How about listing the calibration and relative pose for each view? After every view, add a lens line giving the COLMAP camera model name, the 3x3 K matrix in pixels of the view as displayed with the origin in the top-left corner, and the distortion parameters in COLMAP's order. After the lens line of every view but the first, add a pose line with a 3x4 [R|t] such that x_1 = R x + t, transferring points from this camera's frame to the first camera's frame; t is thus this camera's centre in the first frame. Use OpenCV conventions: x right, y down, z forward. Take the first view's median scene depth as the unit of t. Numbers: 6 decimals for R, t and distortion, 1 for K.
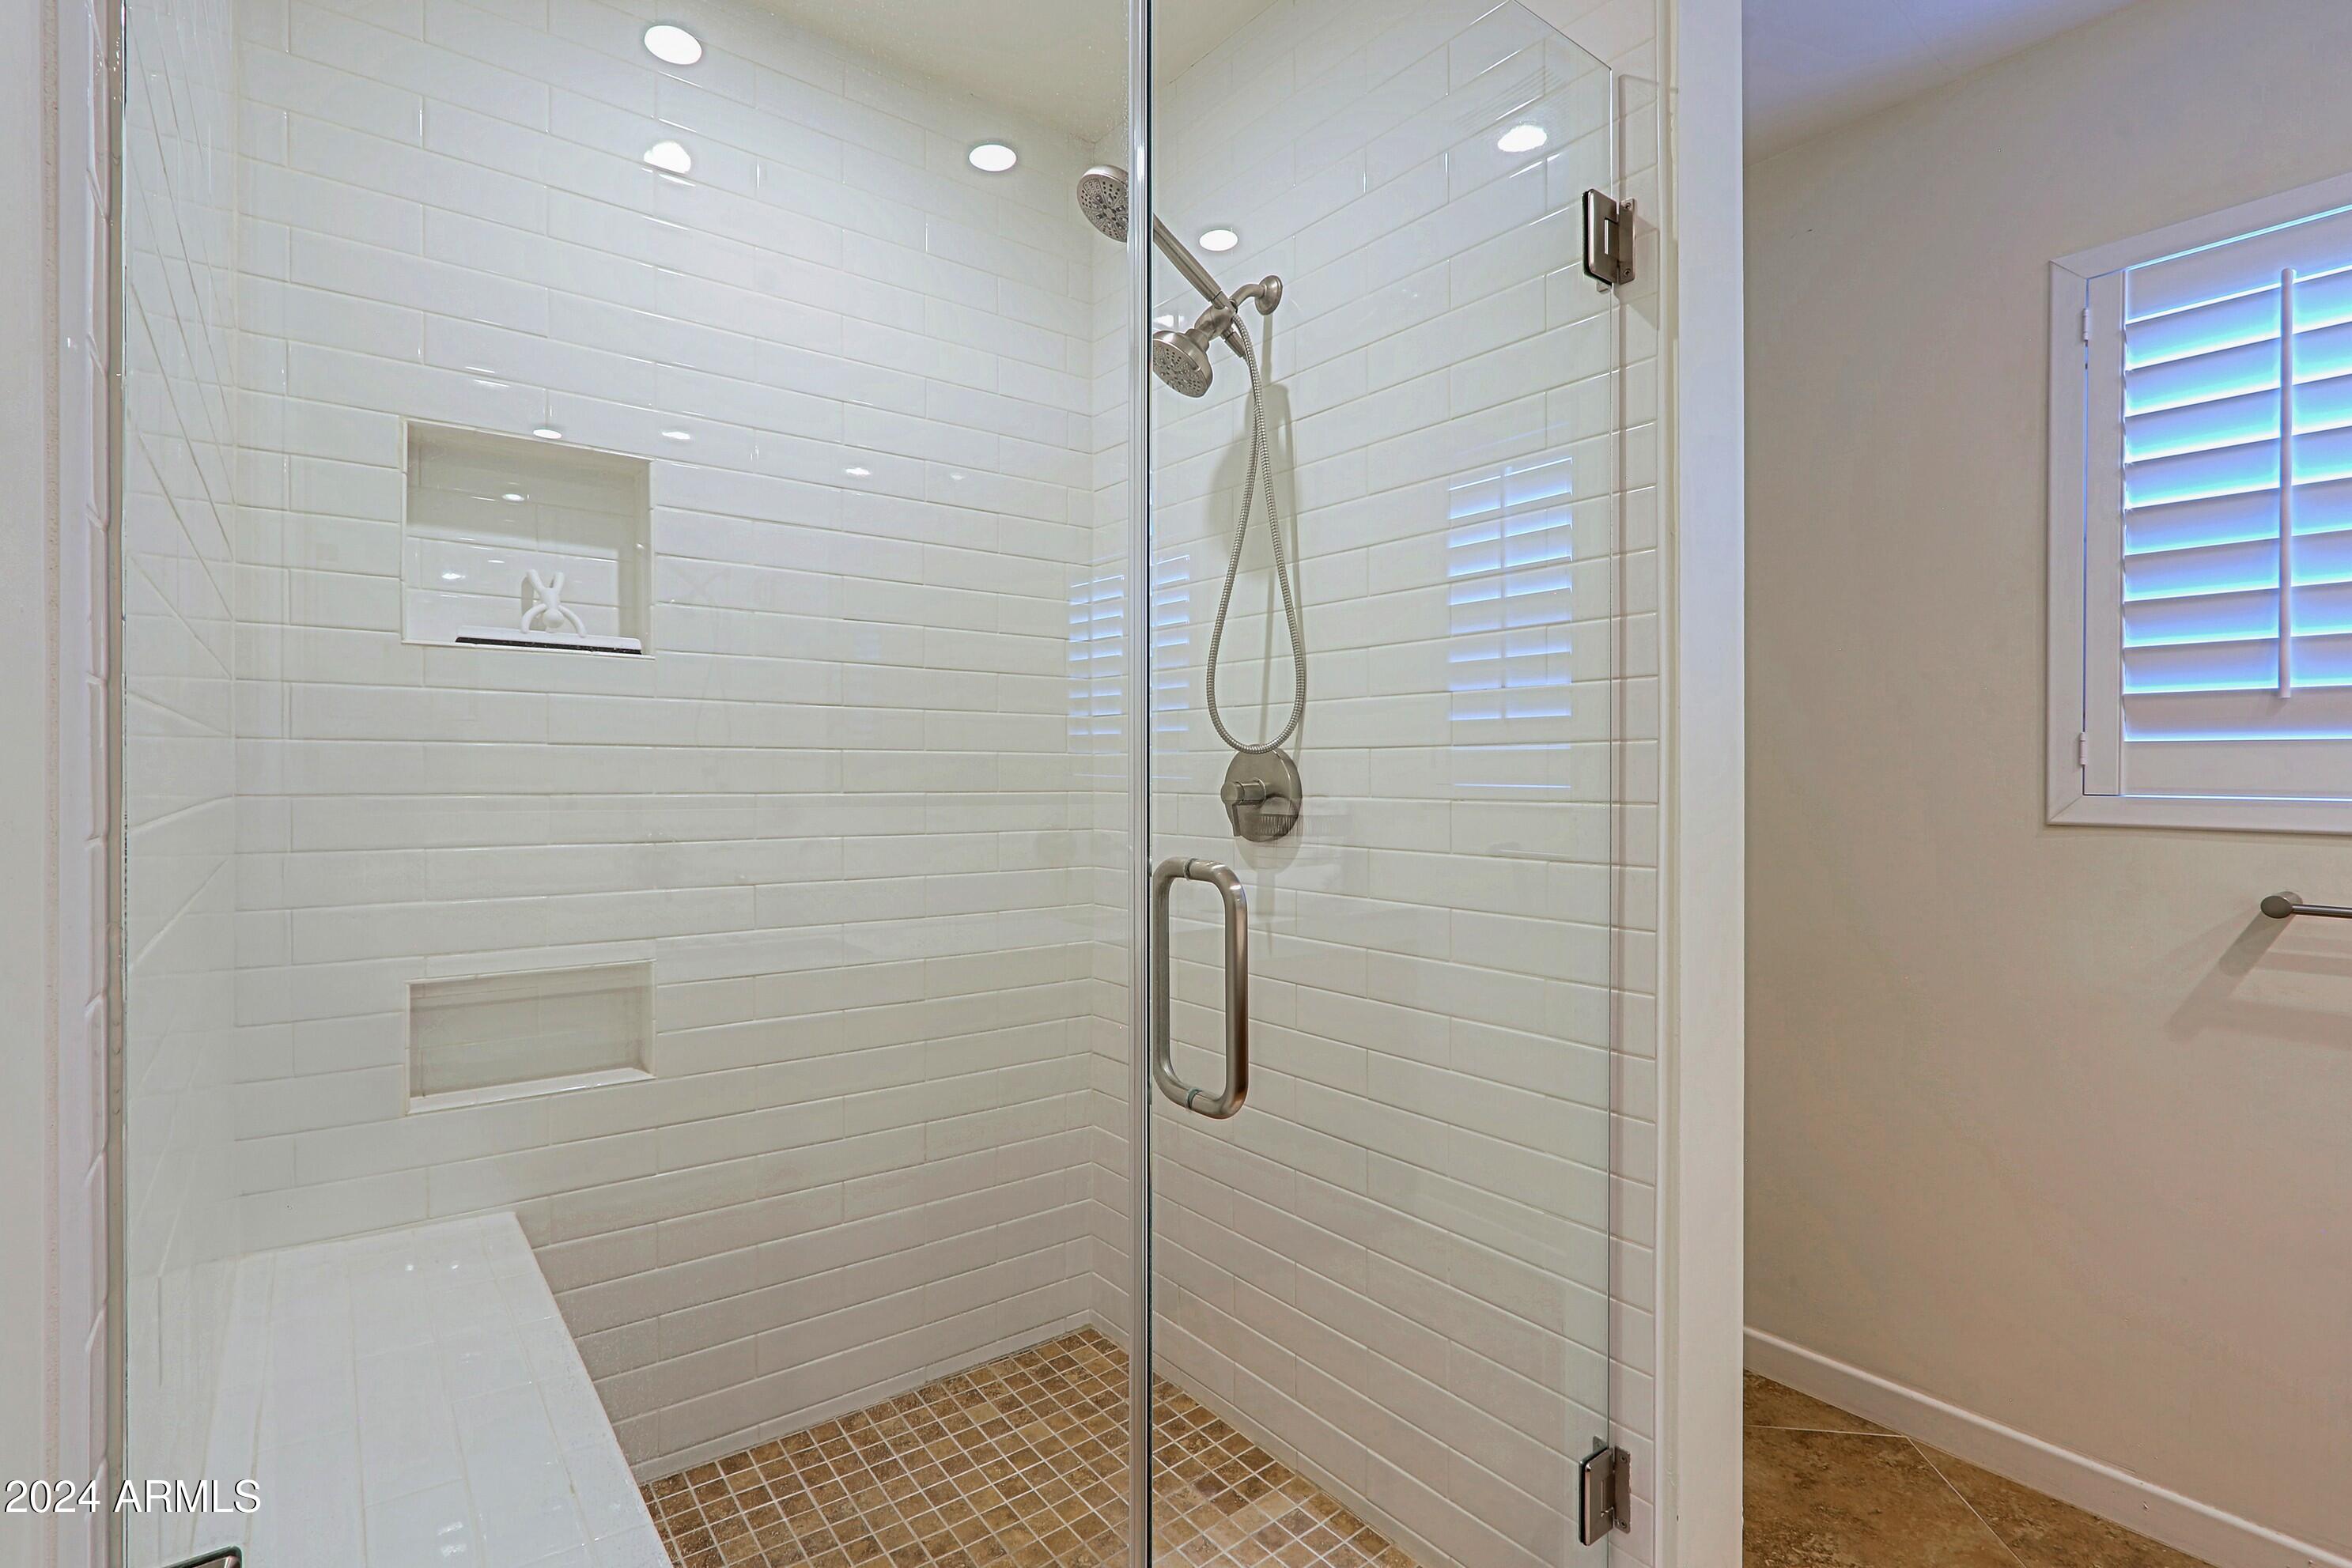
lens RADIAL K [[1093.5, 0, 1170.5], [0, 1093.5, 768.3], [0, 0, 1]] dist [0.000818, -0.001392]
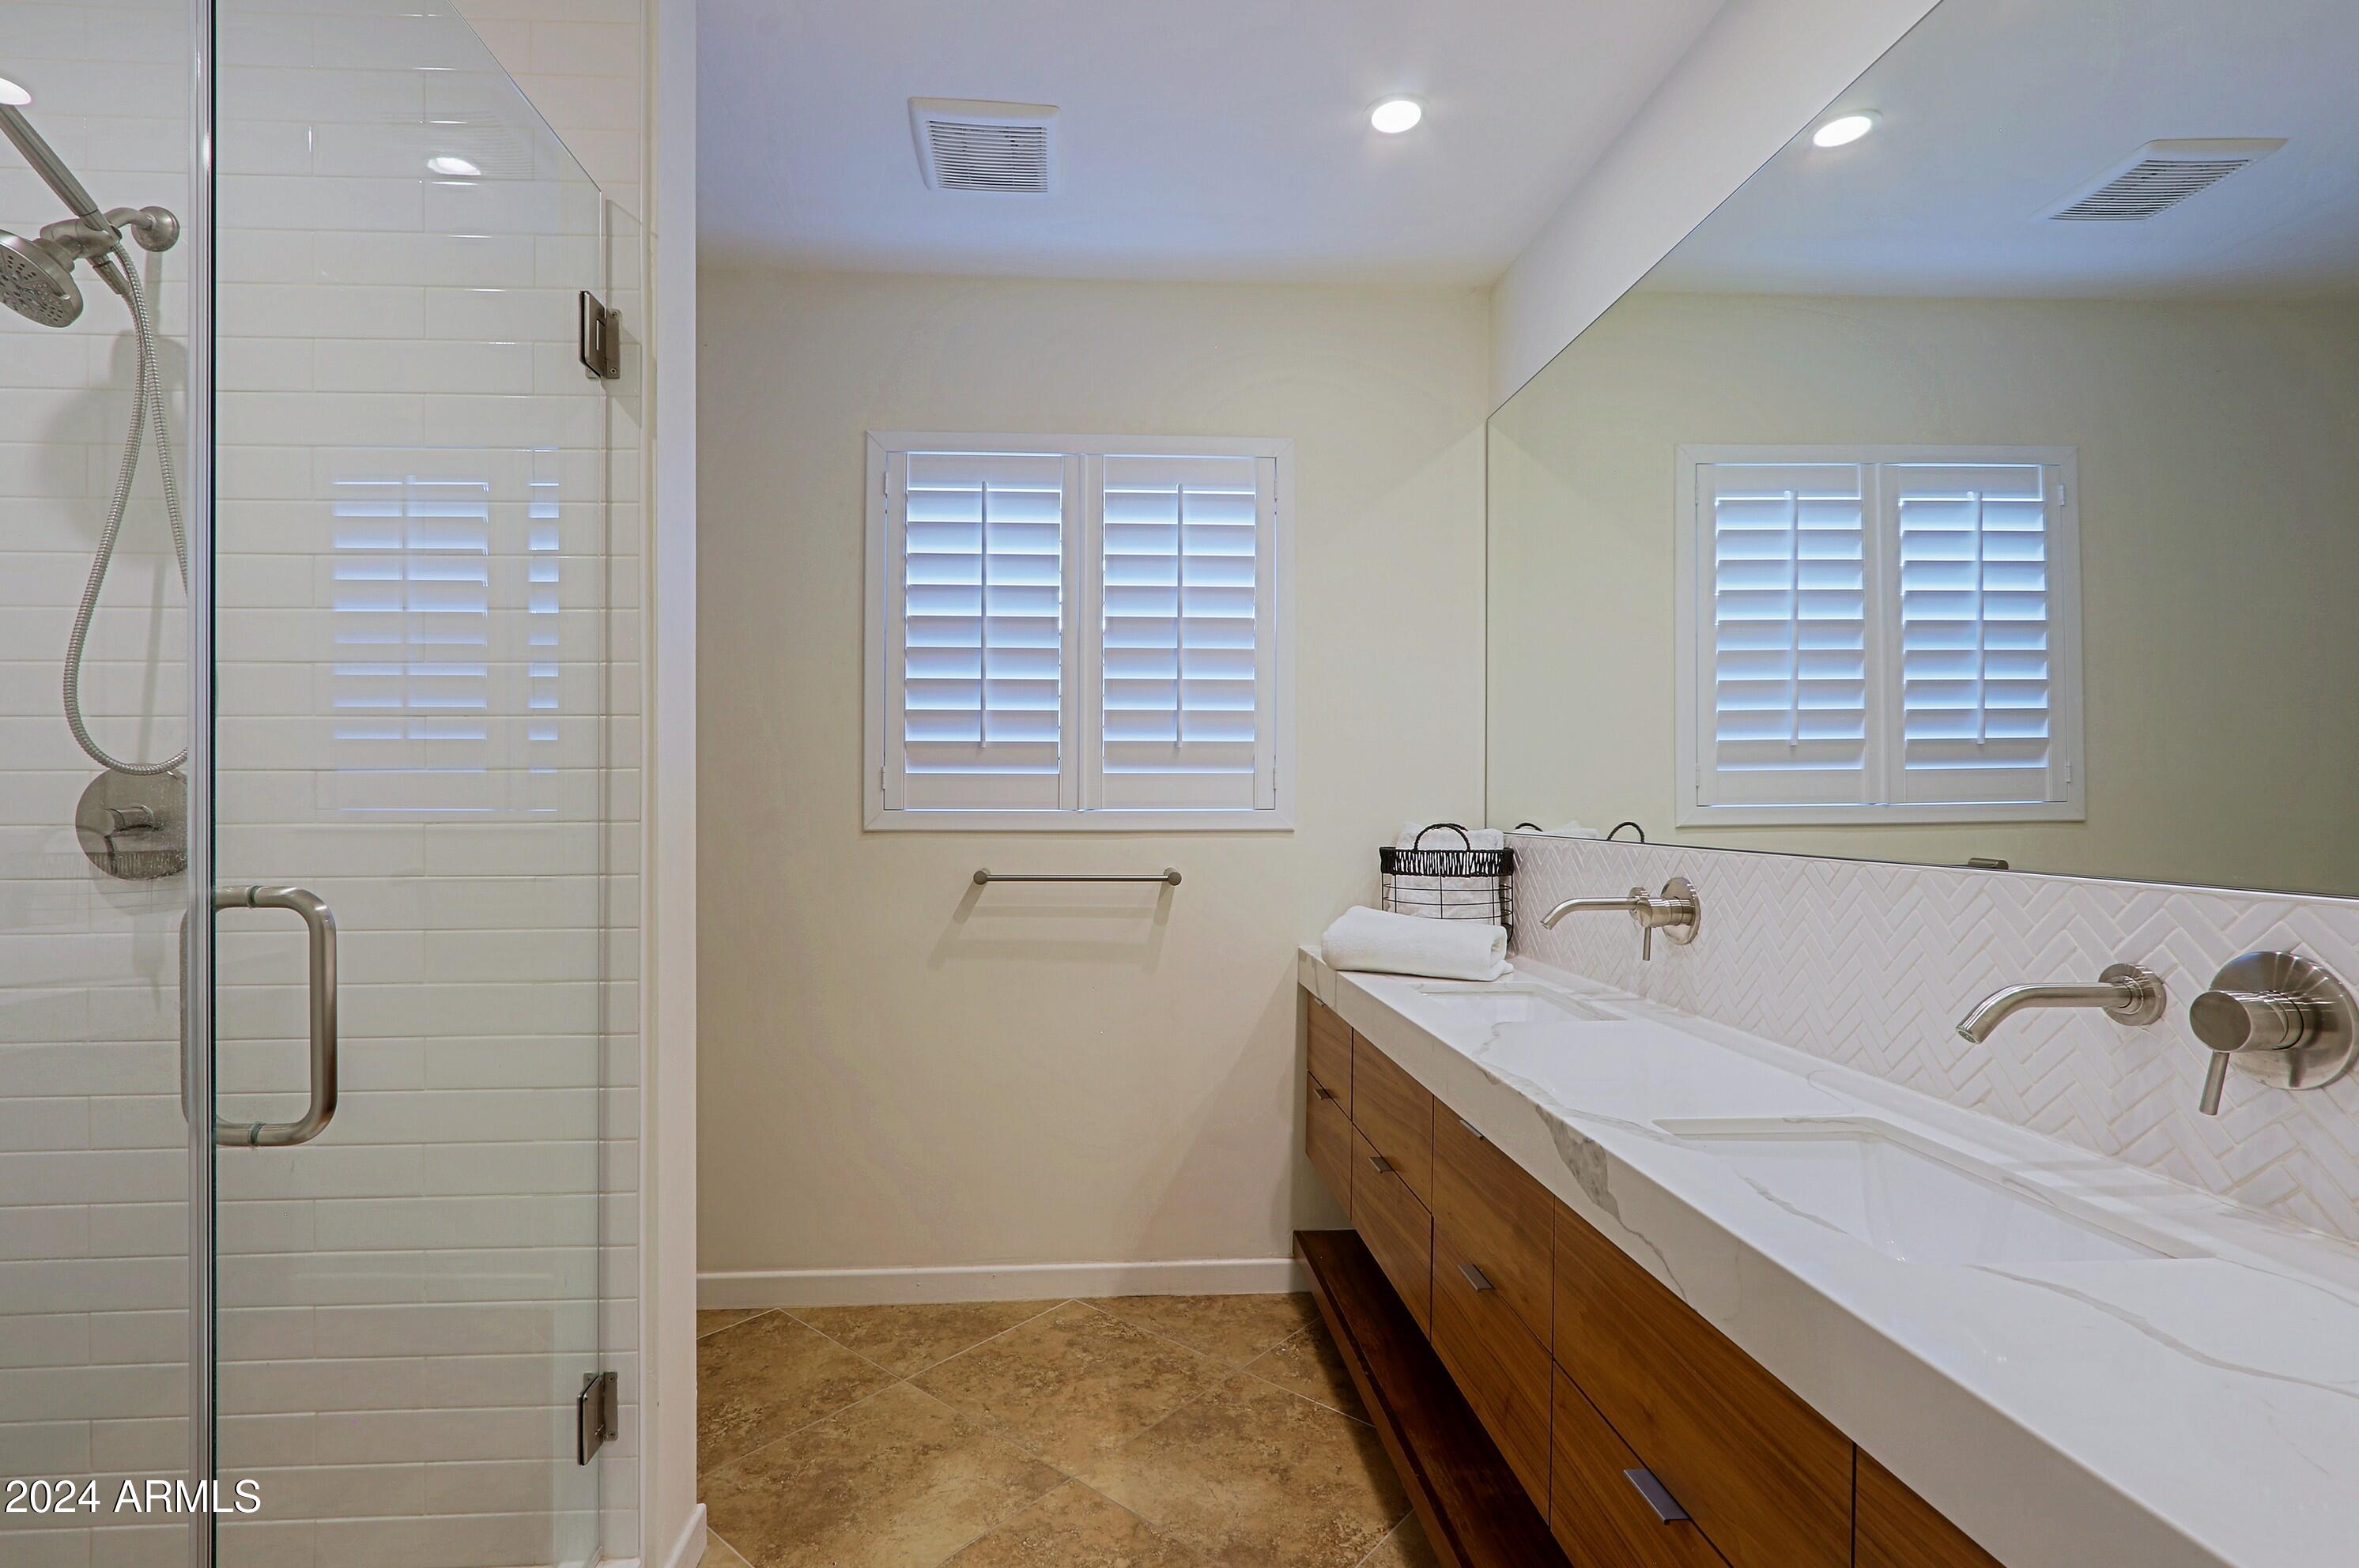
lens RADIAL K [[1096.7, 0, 1171.5], [0, 1096.7, 790.5], [0, 0, 1]] dist [0.000818, -0.001392]
pose [[0.542619, -0.000192, 0.839979, -0.203643], [0.000236, 1.000000, 0.000077, -0.001026], [-0.839979, 0.000157, 0.542619, -0.118325]]
